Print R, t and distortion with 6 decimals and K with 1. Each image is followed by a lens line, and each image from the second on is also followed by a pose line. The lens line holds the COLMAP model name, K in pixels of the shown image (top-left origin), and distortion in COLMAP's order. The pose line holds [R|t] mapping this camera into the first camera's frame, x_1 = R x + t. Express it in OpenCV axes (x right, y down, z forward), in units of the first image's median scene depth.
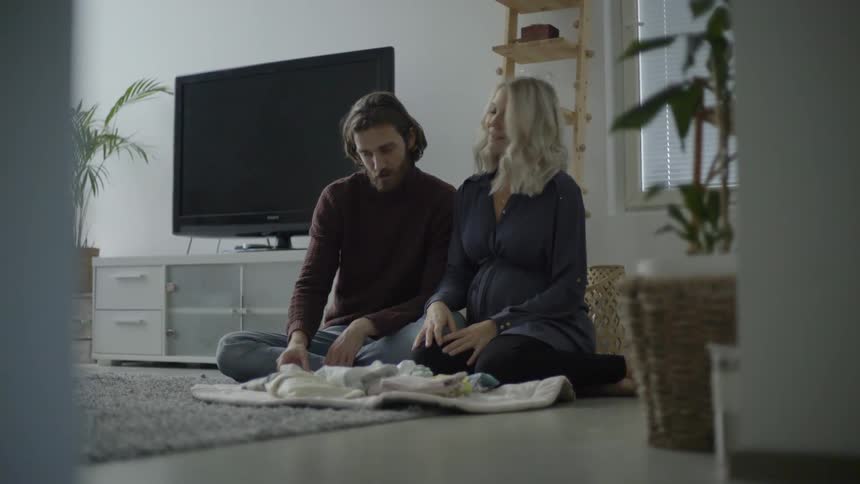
lens RADIAL K [[1252.9, 0, 430.0], [0, 1252.9, 242.0], [0, 0, 1]] dist [-0.056777, -0.012788]
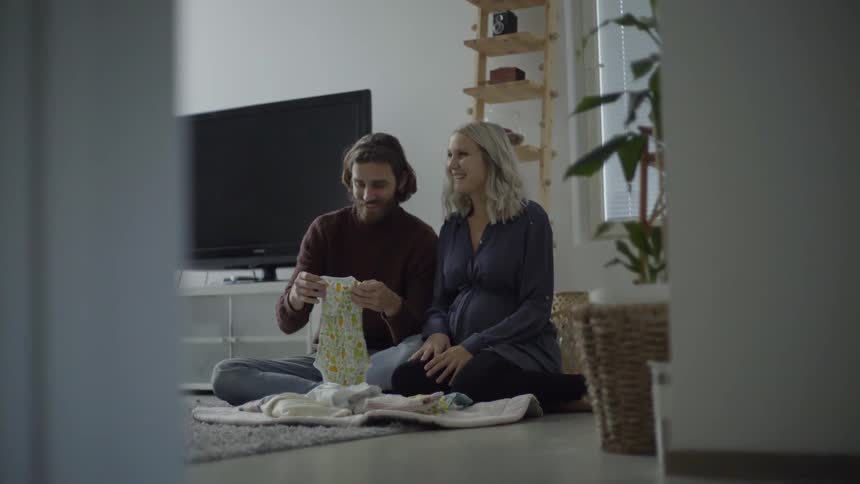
lens RADIAL K [[1321.5, 0, 430.0], [0, 1321.5, 242.0], [0, 0, 1]] dist [-0.020534, -0.014615]
pose [[0.999706, -0.014518, 0.019414, -0.002848], [0.014839, 0.999754, -0.016481, -0.008536], [-0.019170, 0.016764, 0.999676, -0.158321]]
